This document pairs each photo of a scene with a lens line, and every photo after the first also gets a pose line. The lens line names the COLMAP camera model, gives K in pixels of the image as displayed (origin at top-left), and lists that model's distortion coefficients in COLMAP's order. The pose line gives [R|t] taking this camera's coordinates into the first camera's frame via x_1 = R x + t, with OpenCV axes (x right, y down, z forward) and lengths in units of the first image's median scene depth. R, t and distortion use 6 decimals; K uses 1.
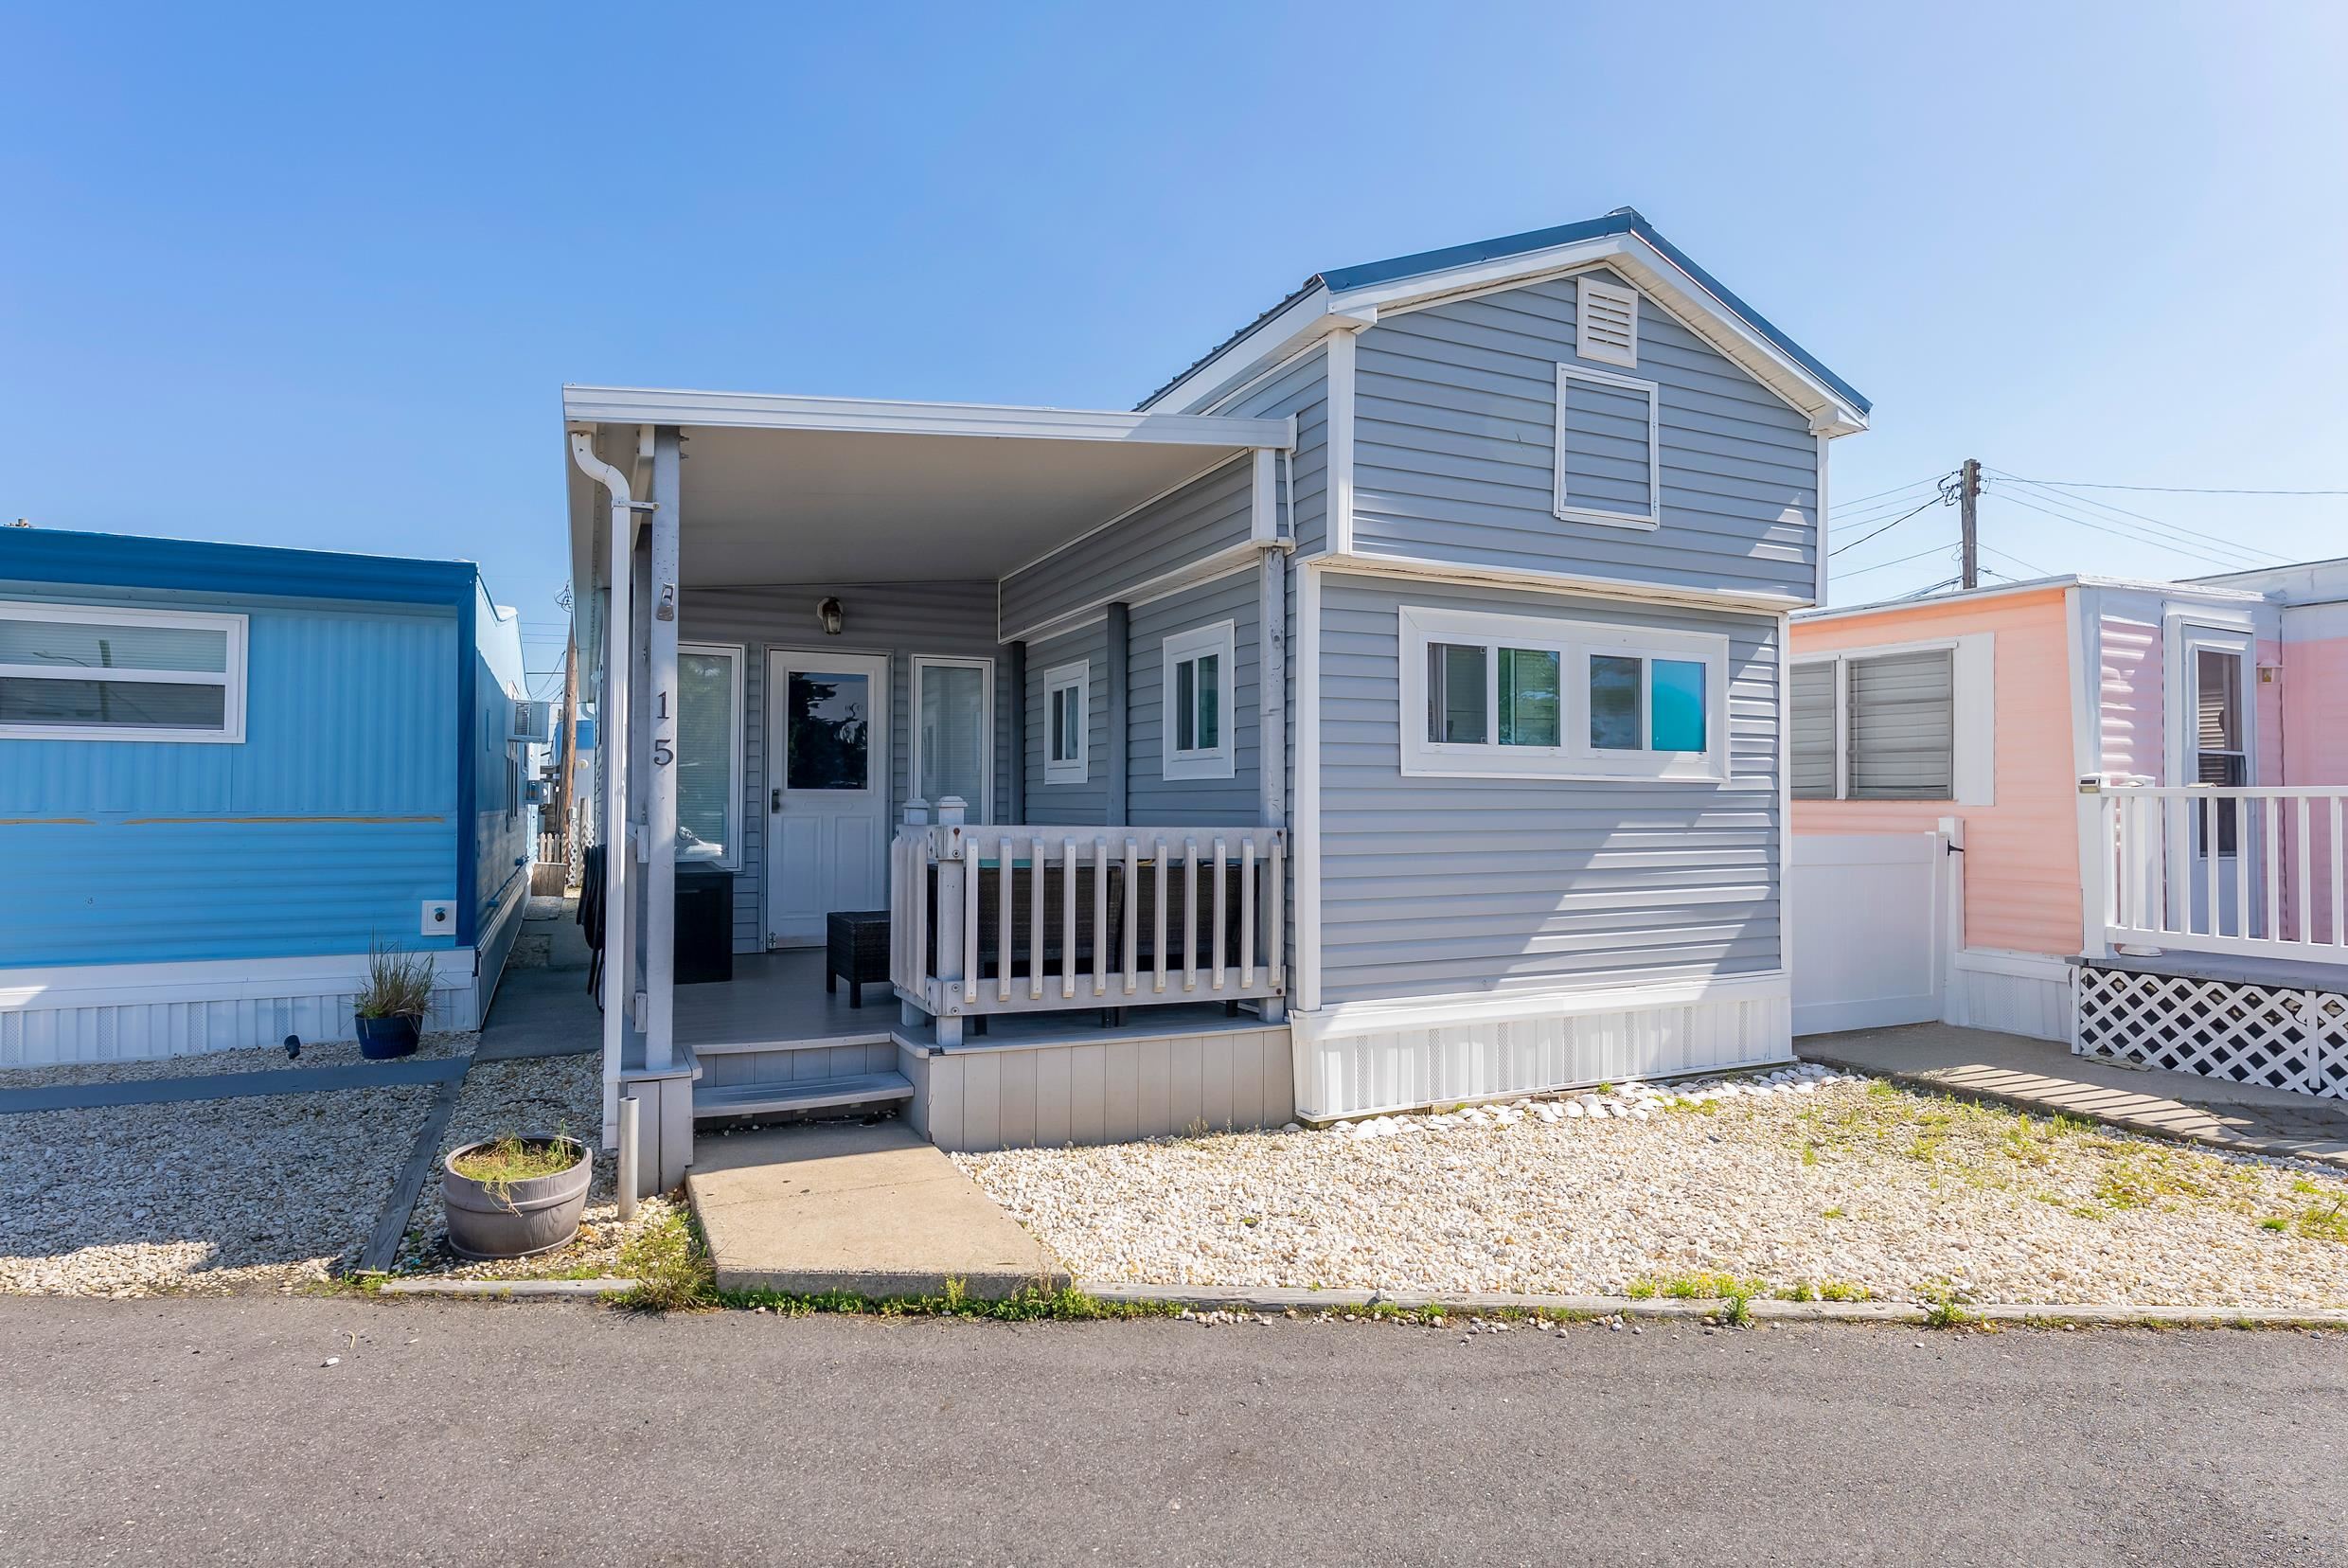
lens RADIAL K [[1252.2, 0, 1172.1], [0, 1252.2, 778.6], [0, 0, 1]] dist [-0.001895, 0.002062]
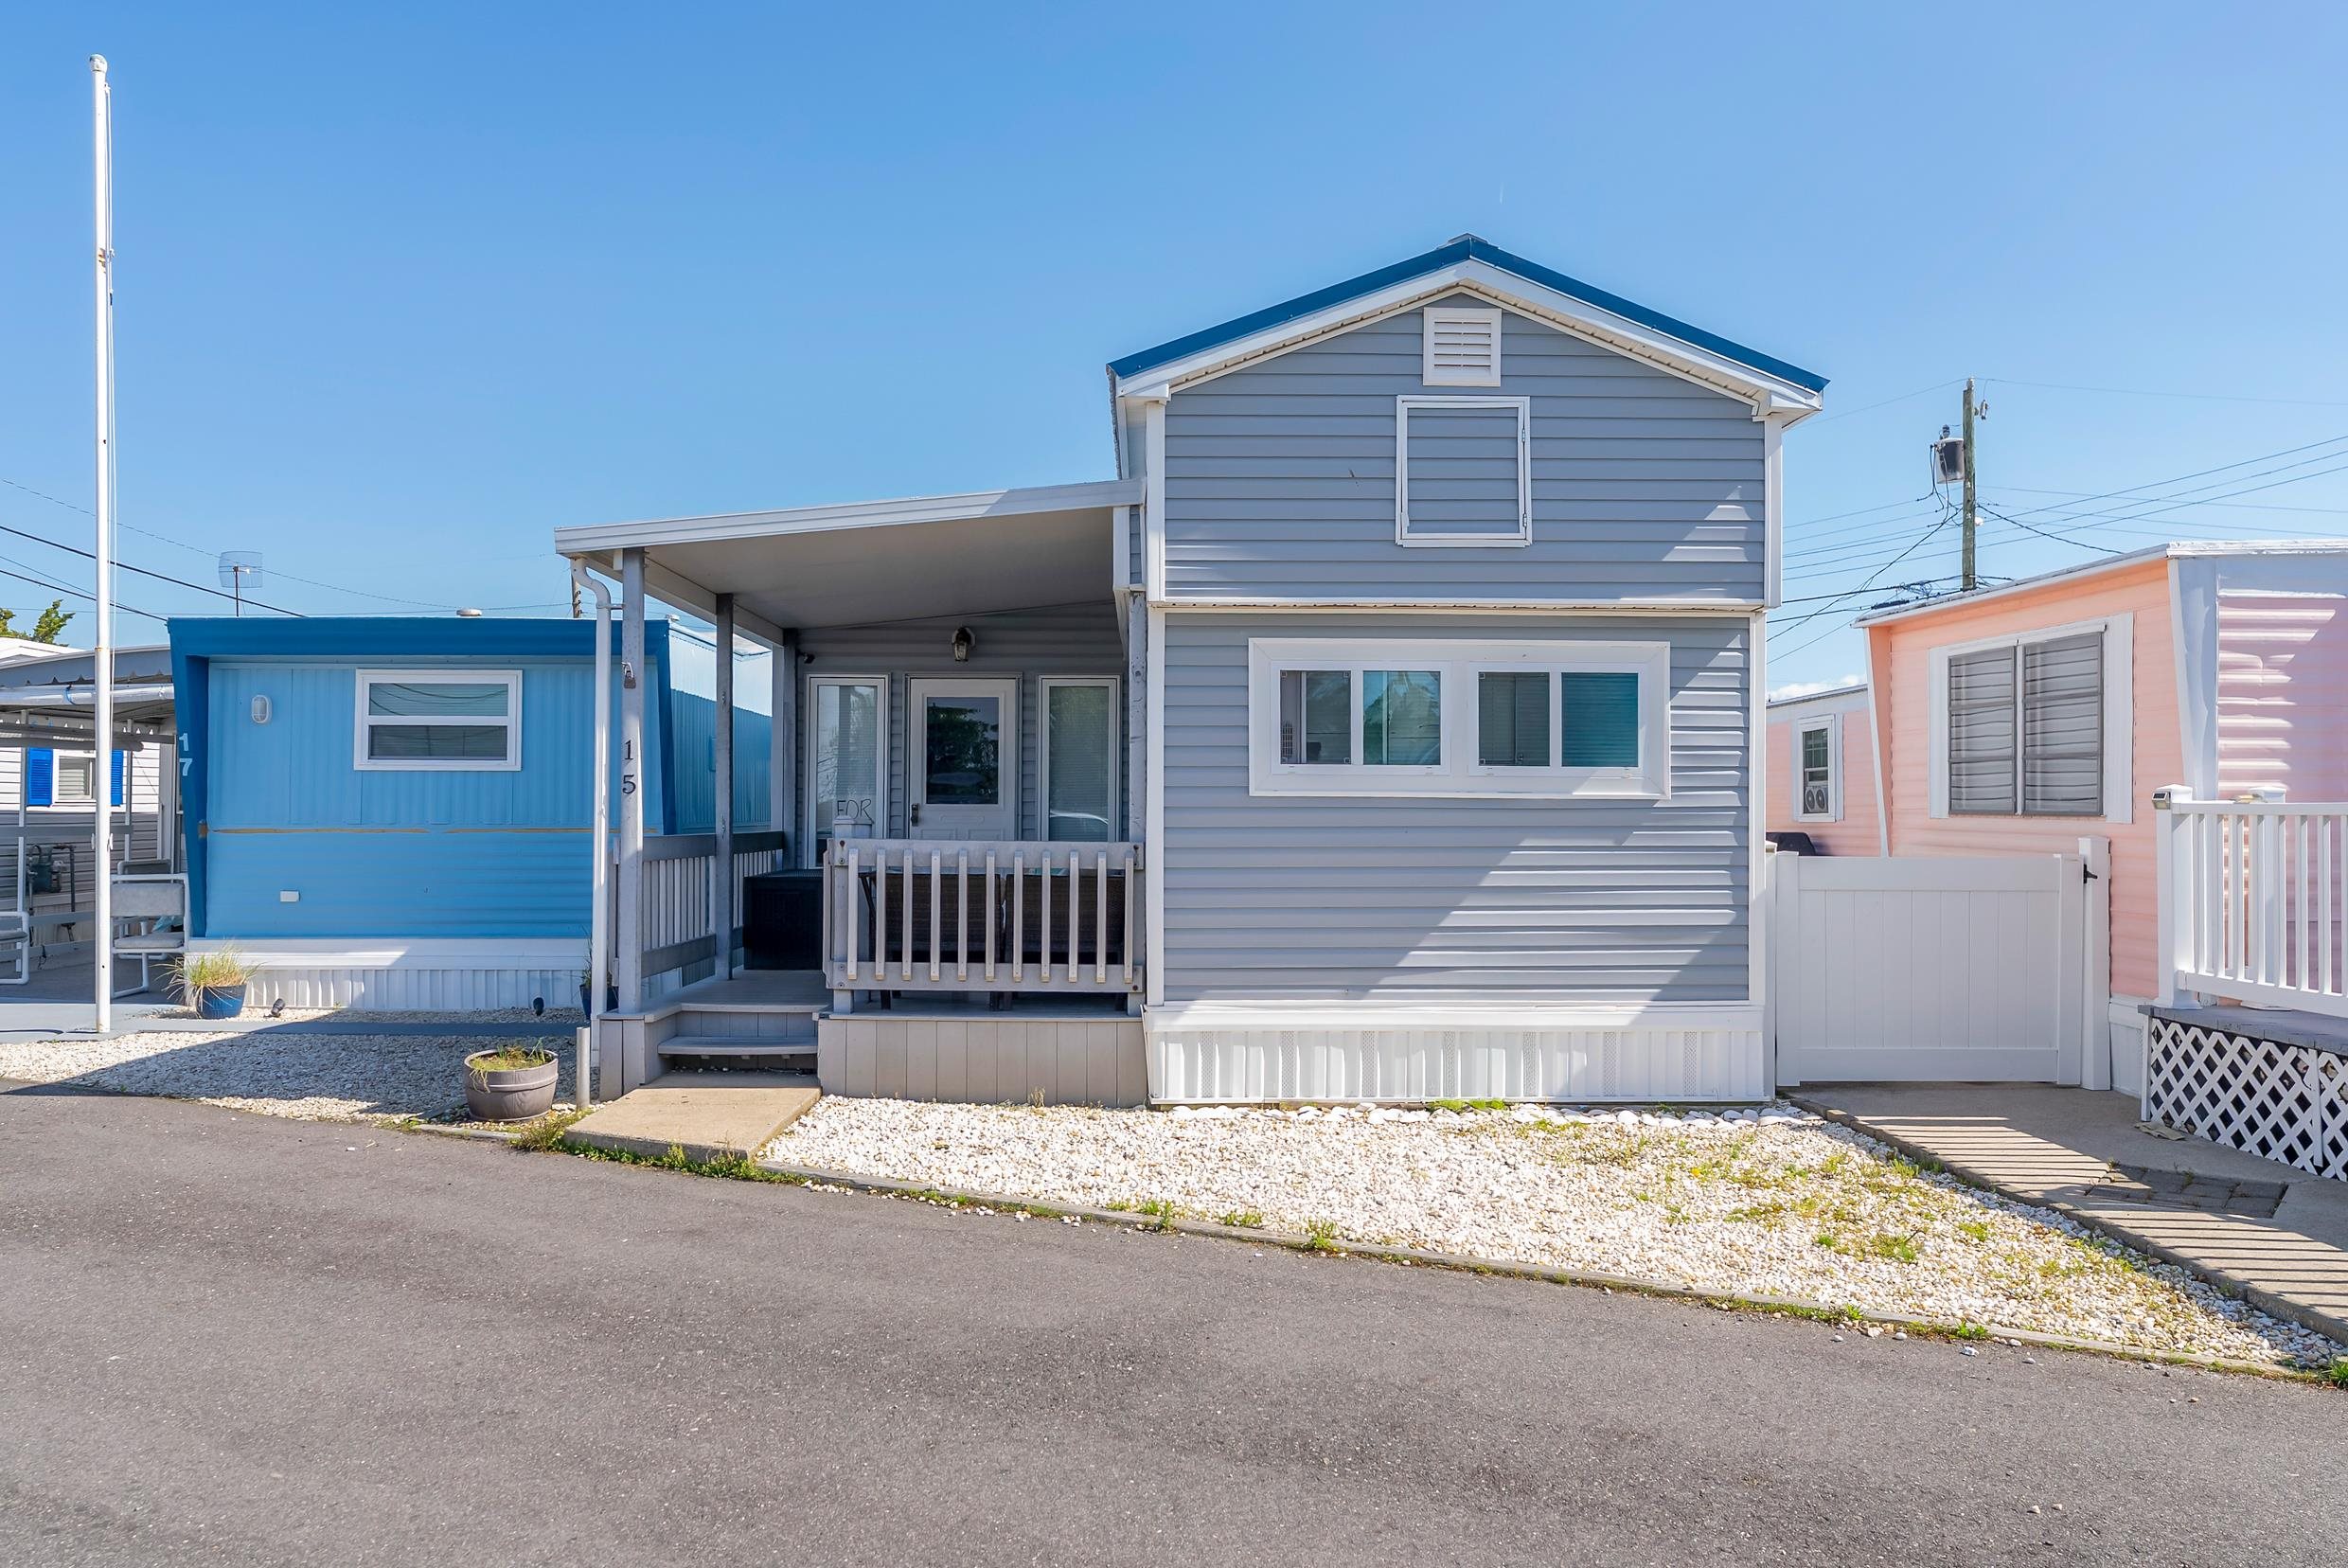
lens RADIAL K [[1614.7, 0, 1173.5], [0, 1614.7, 789.9], [0, 0, 1]] dist [0.005885, -0.002800]
pose [[0.912505, -0.005427, -0.409031, 0.652632], [0.008654, 0.999944, 0.006039, -0.015190], [0.408975, -0.009050, 0.912501, -0.284711]]
